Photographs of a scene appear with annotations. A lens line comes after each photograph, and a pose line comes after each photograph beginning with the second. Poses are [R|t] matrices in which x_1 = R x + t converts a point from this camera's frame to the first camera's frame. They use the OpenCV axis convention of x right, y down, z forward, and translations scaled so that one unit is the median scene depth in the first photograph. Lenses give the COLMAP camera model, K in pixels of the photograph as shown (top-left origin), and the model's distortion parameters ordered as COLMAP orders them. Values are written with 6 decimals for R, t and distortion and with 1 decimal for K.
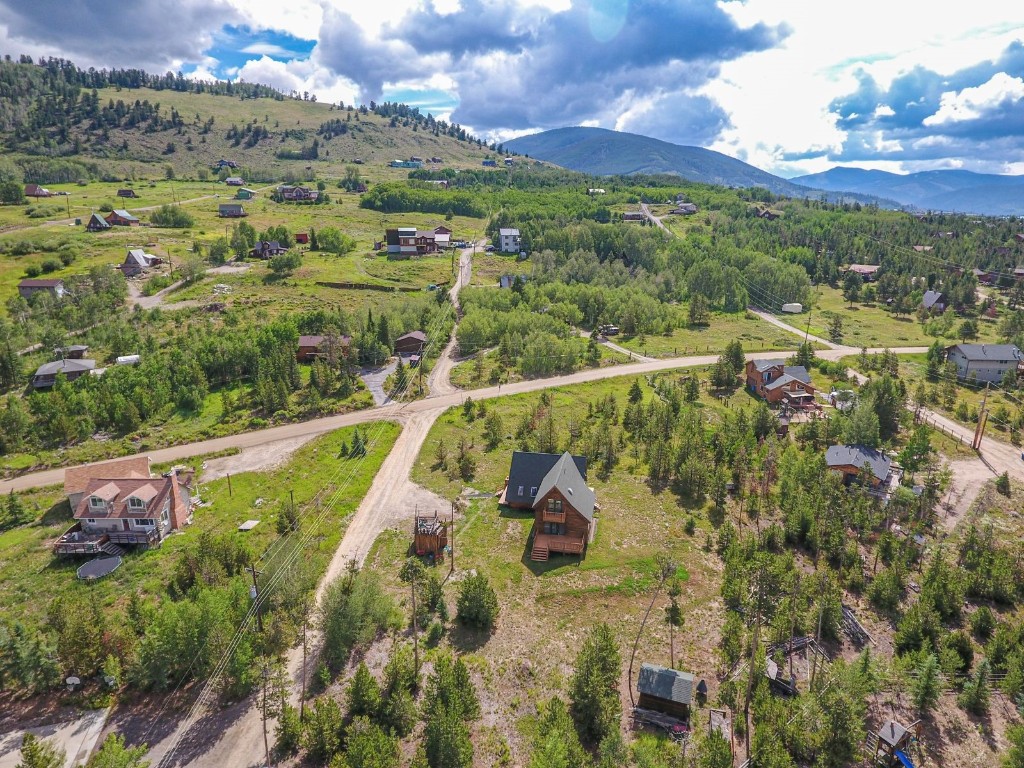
lens RADIAL K [[599.6, 0, 520.3], [0, 599.6, 383.3], [0, 0, 1]] dist [-0.006885, 0.000096]
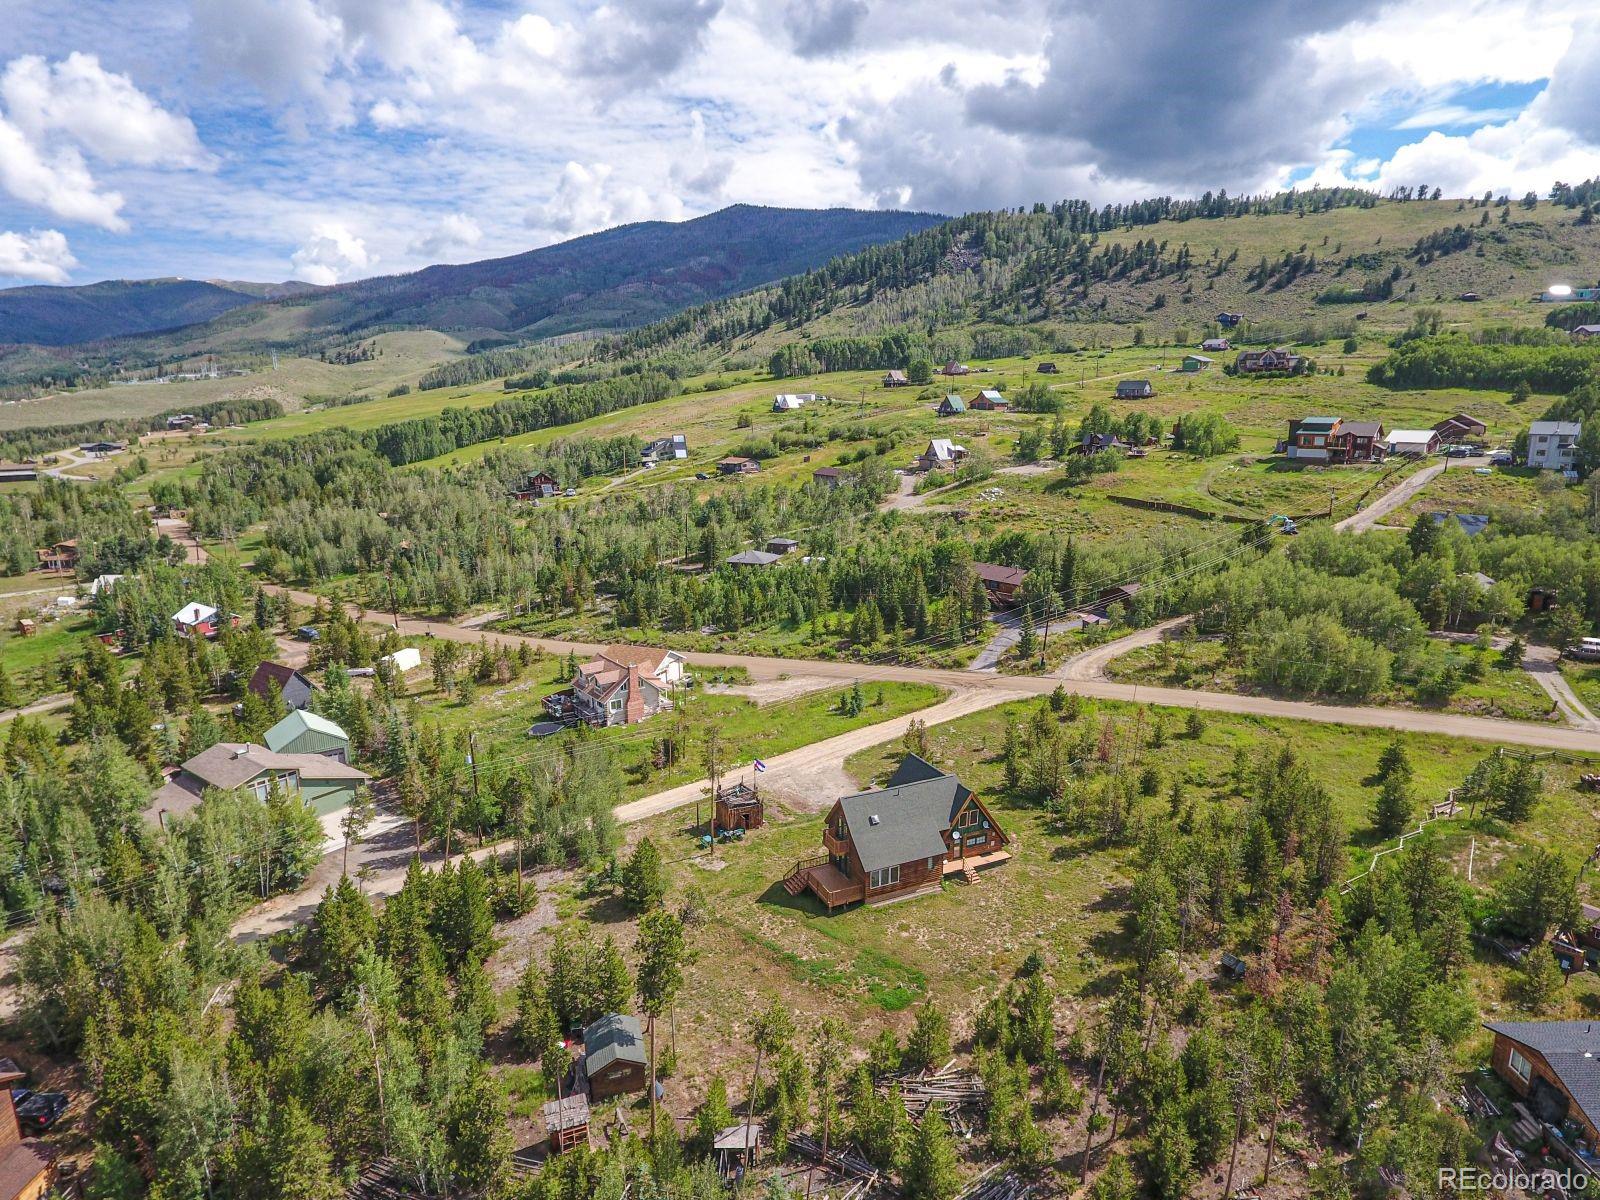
lens RADIAL K [[936.9, 0, 813.0], [0, 936.9, 598.9], [0, 0, 1]] dist [-0.006885, 0.000096]
pose [[0.601659, 0.163107, -0.781922, 0.096242], [-0.207233, 0.977283, 0.044401, -0.010469], [0.771402, 0.135326, 0.621793, 0.033412]]
